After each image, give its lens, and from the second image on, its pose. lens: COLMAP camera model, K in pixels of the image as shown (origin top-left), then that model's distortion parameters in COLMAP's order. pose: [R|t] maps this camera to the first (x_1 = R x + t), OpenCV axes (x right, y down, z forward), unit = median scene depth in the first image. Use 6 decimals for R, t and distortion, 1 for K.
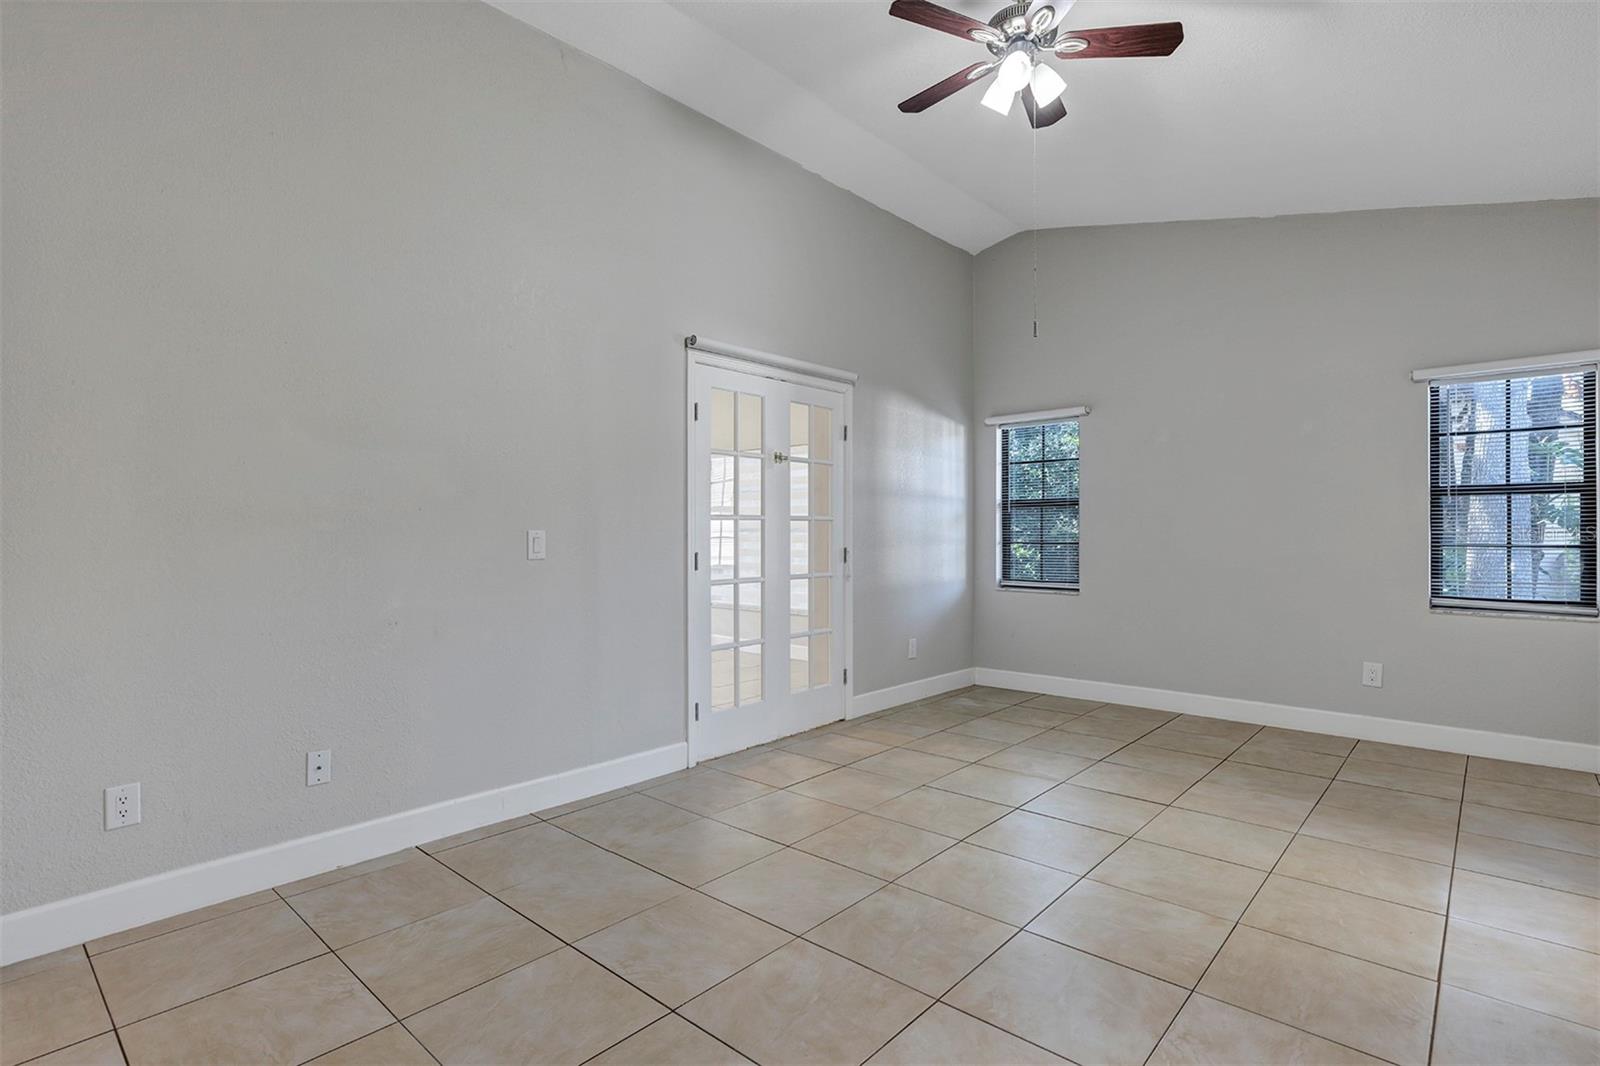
lens RADIAL K [[777.4, 0, 800.0], [0, 777.4, 530.7], [0, 0, 1]] dist [-0.001753, 0.002755]
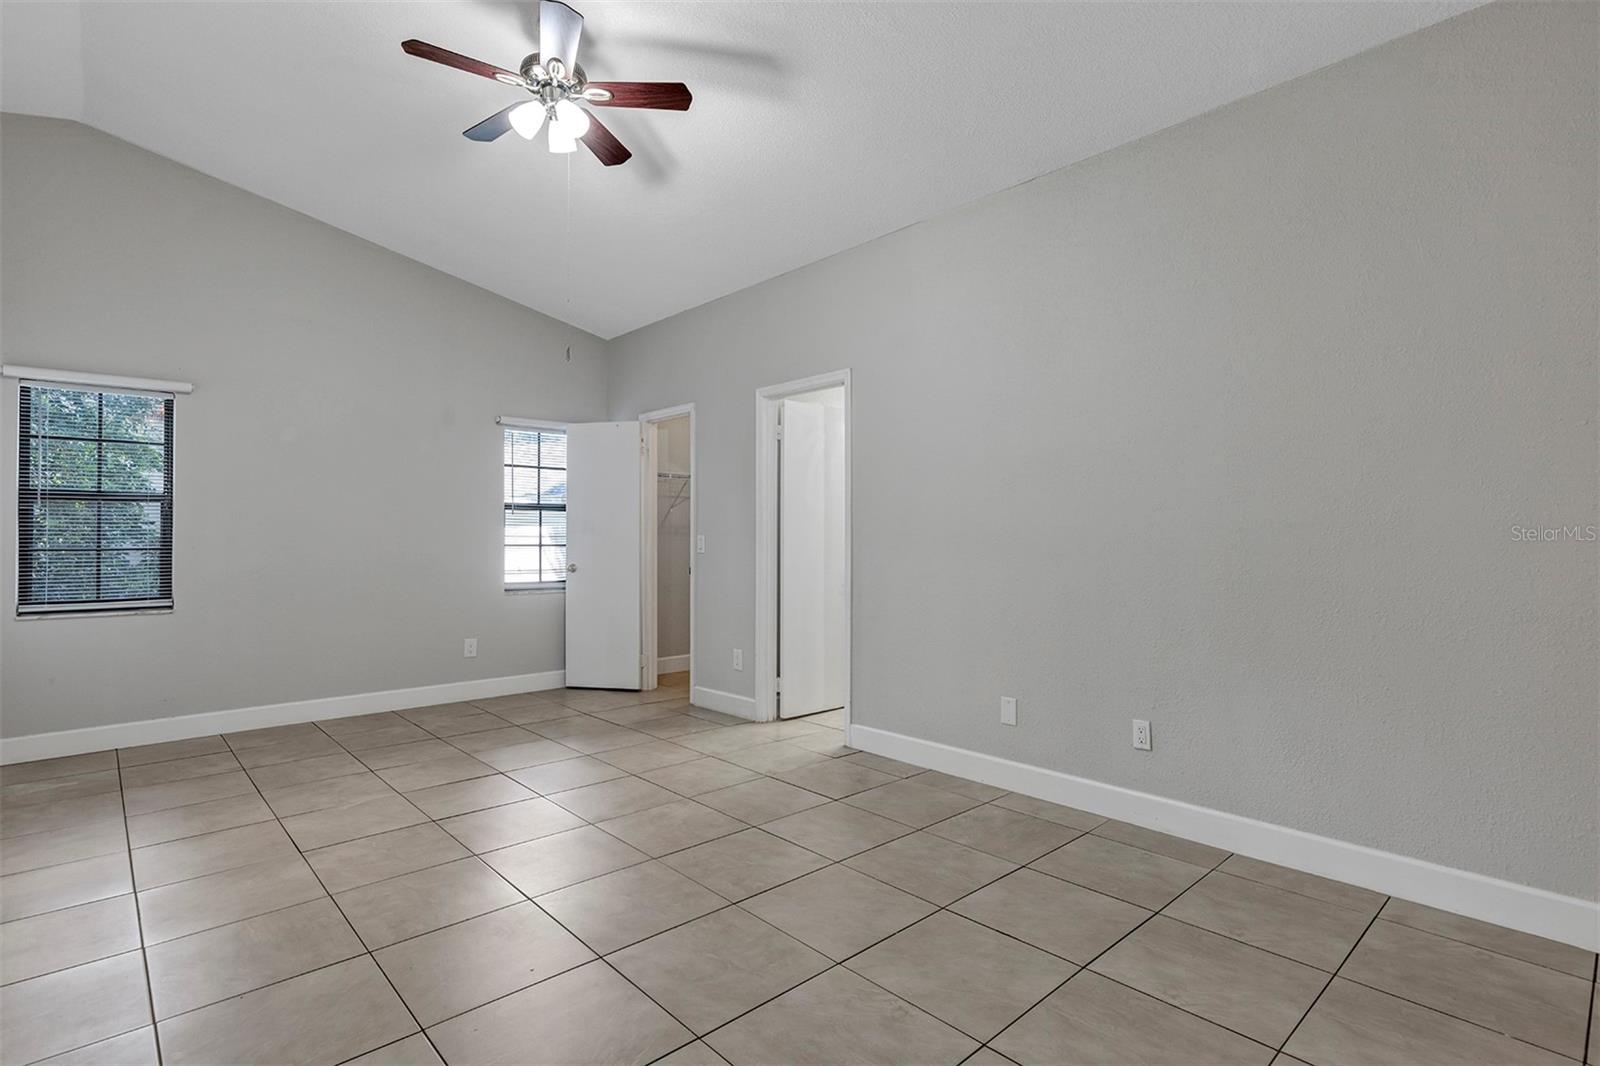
lens RADIAL K [[777.4, 0, 788.7], [0, 777.4, 535.7], [0, 0, 1]] dist [-0.001753, 0.002755]
pose [[0.115810, 0.003124, 0.993266, -0.491225], [-0.001967, 0.999994, -0.002916, 0.003993], [-0.993269, -0.001616, 0.115815, 0.352139]]
